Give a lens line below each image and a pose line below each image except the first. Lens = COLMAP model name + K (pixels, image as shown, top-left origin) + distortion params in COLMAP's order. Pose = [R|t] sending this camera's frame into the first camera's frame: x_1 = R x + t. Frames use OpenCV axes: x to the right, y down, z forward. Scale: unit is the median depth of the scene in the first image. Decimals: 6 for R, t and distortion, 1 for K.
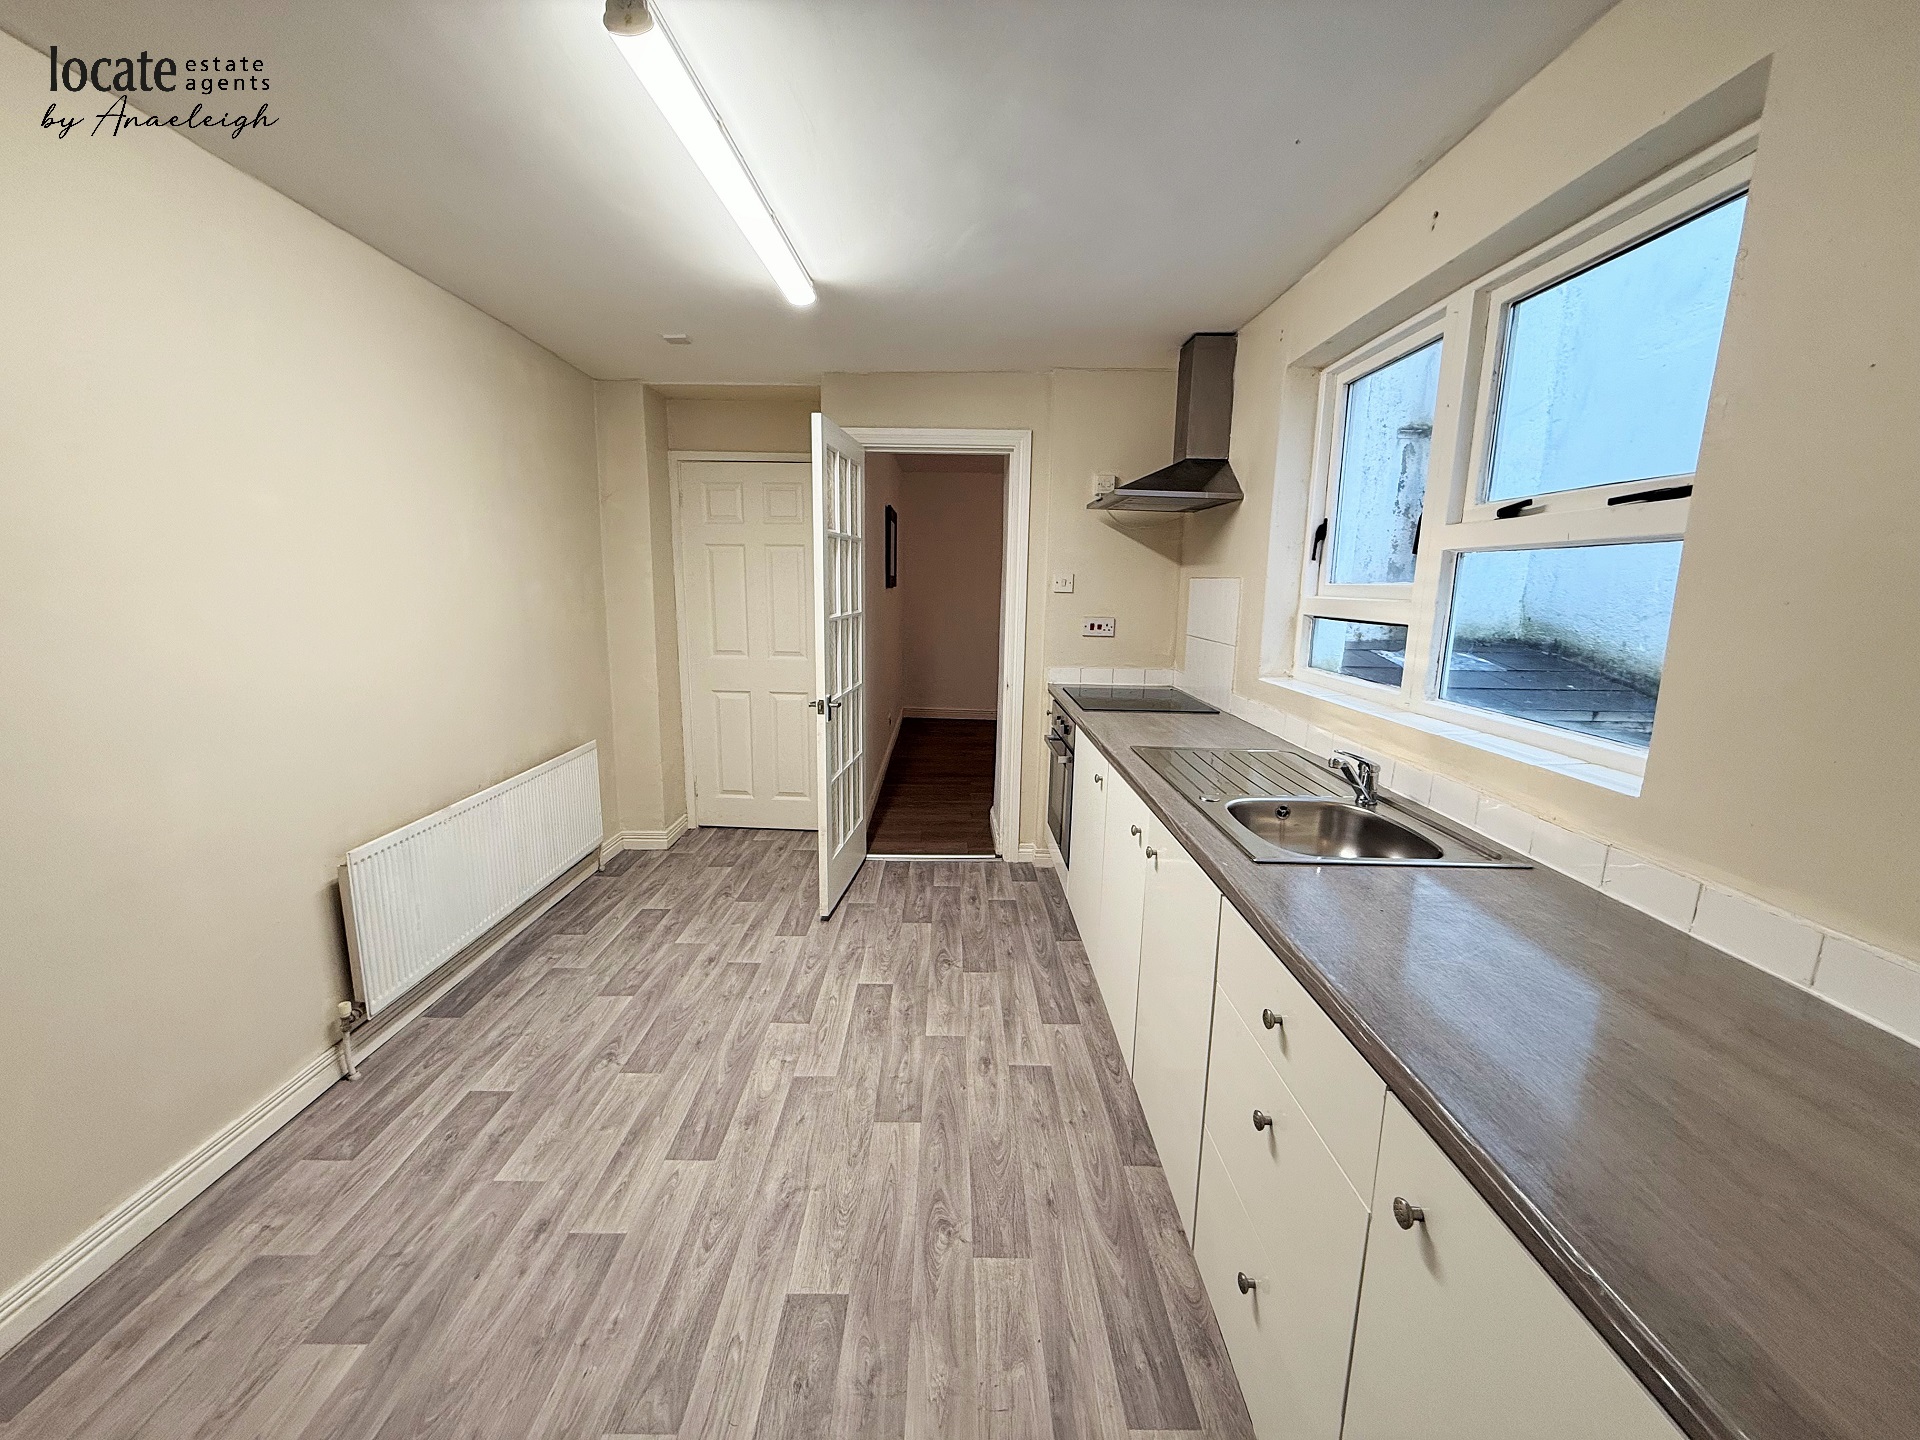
lens RADIAL K [[762.3, 0, 944.6], [0, 762.3, 729.2], [0, 0, 1]] dist [-0.000412, 0.000459]
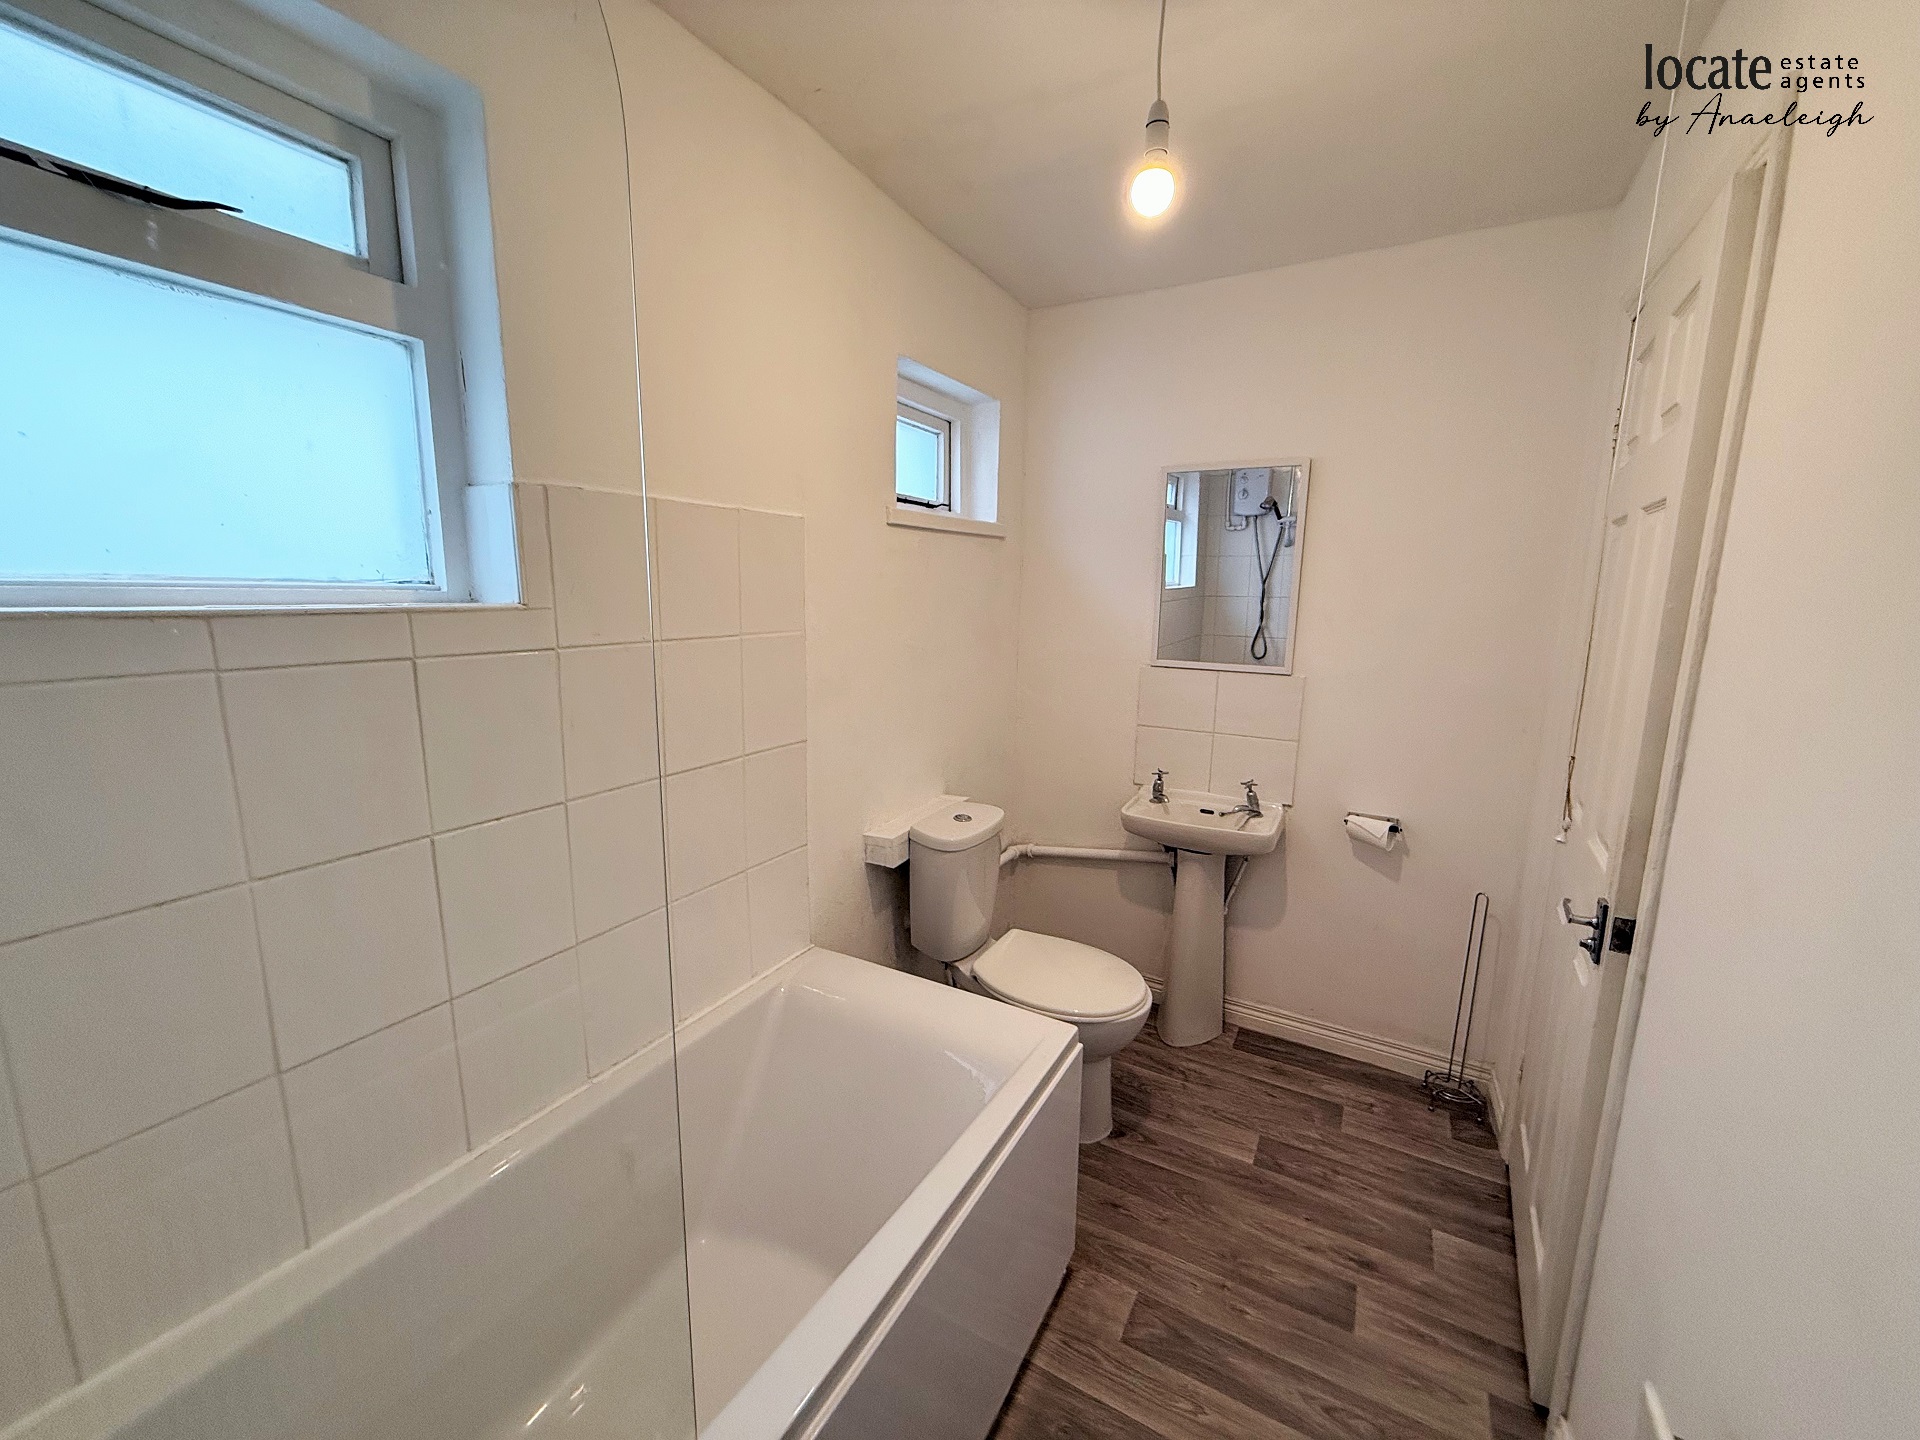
lens RADIAL K [[762.3, 0, 952.0], [0, 762.3, 720.9], [0, 0, 1]] dist [-0.000412, 0.000459]
pose [[-0.493205, 0.140732, -0.858454, 0.439830], [-0.172961, 0.951261, 0.255317, -0.163761], [0.852546, 0.274403, -0.444825, 0.697076]]
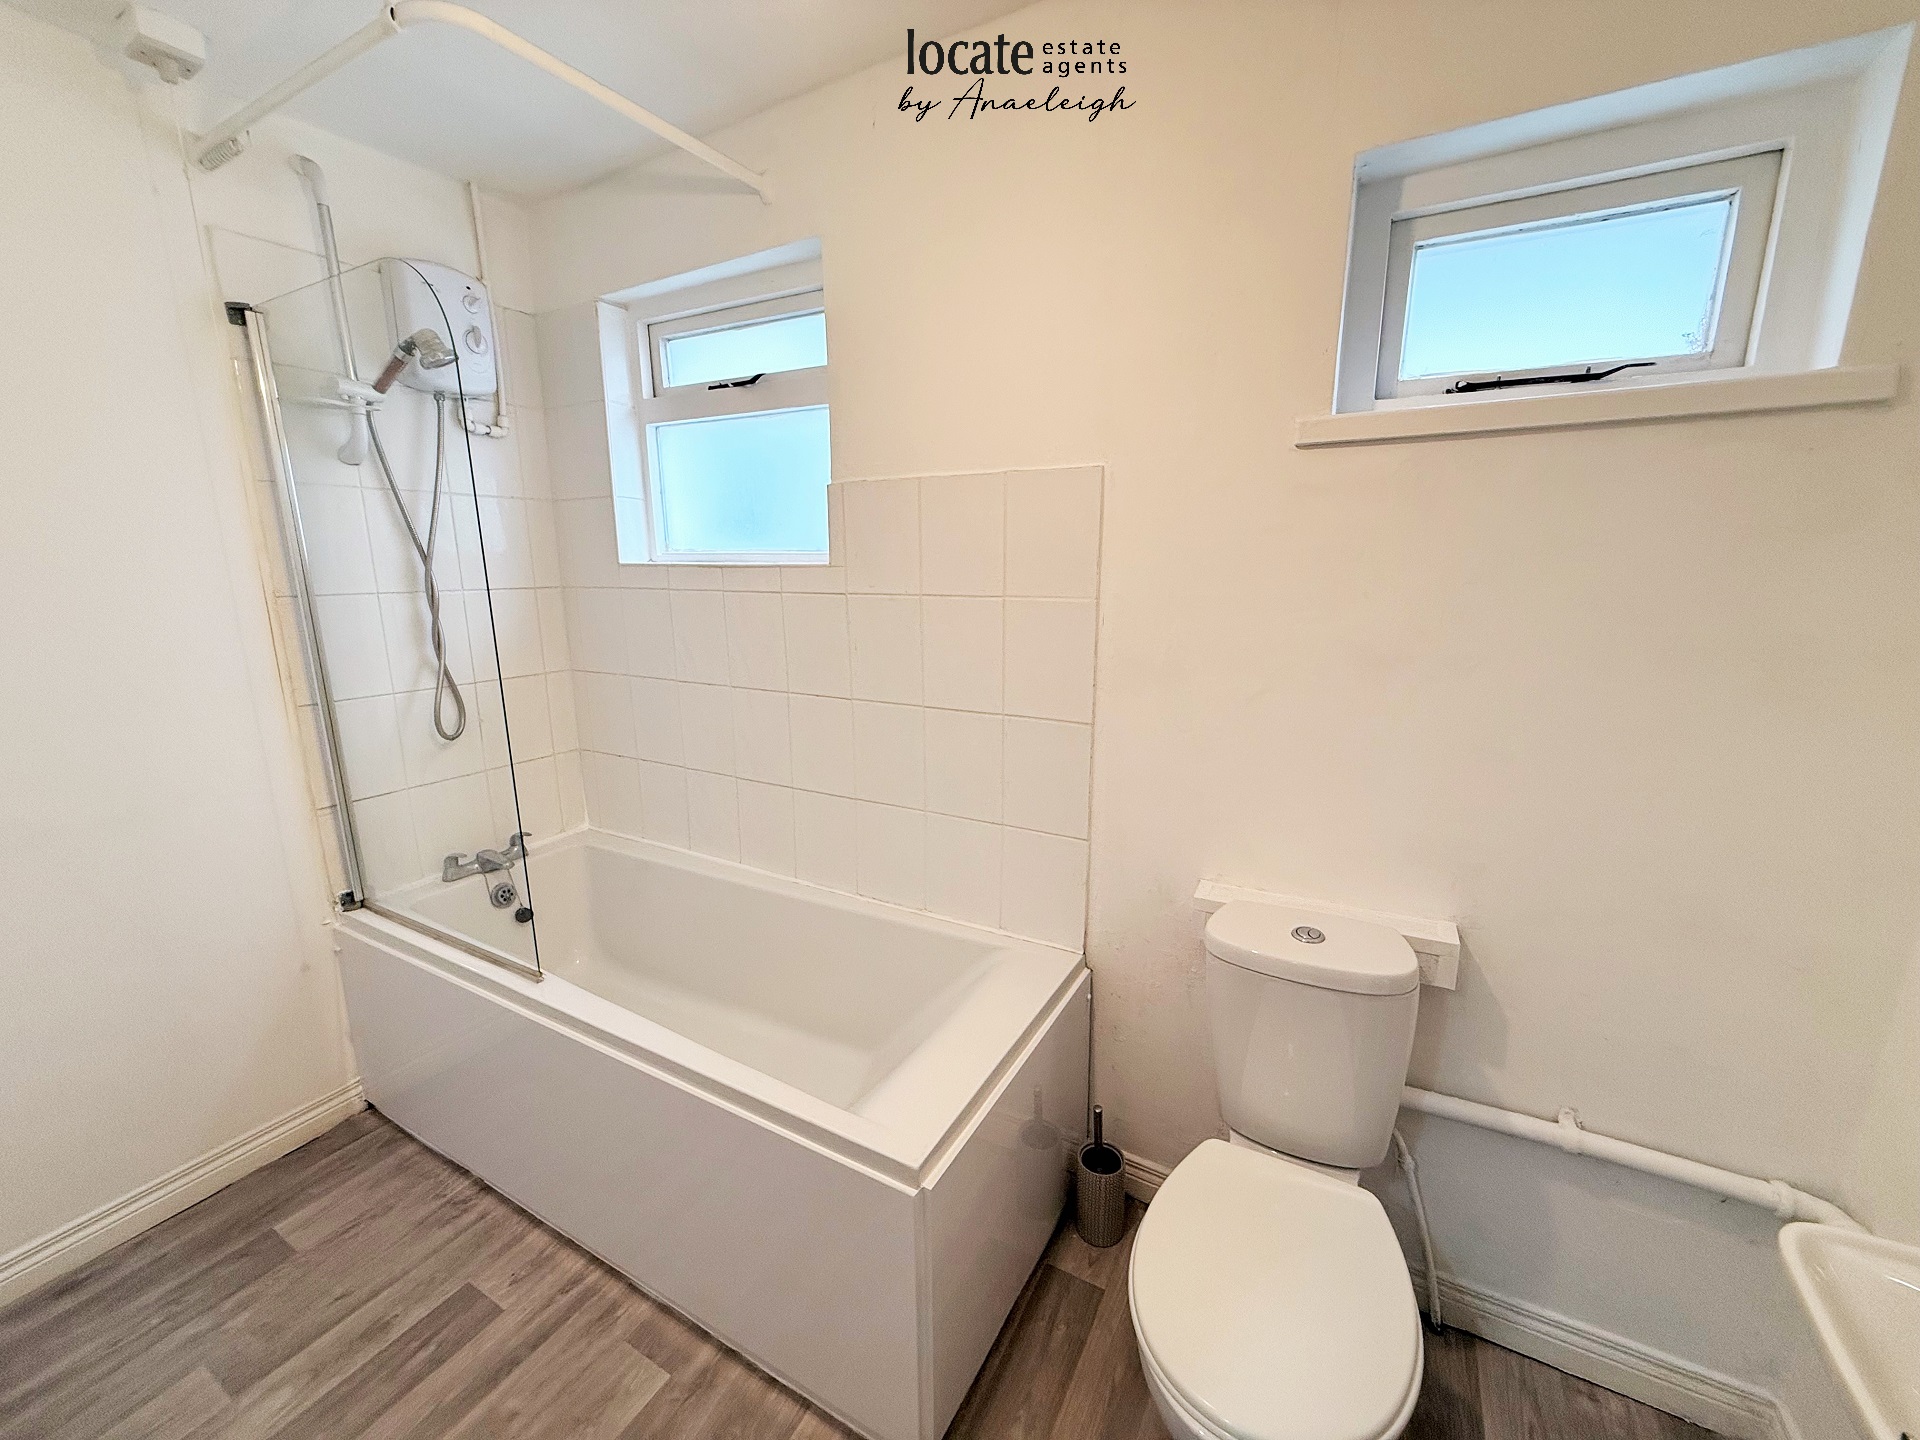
lens RADIAL K [[762.3, 0, 958.8], [0, 762.3, 719.0], [0, 0, 1]] dist [-0.000412, 0.000459]
pose [[-0.875684, -0.102206, 0.471945, -0.489640], [0.094106, 0.922485, 0.374388, -0.174647], [-0.473627, 0.372258, -0.798186, 0.769972]]
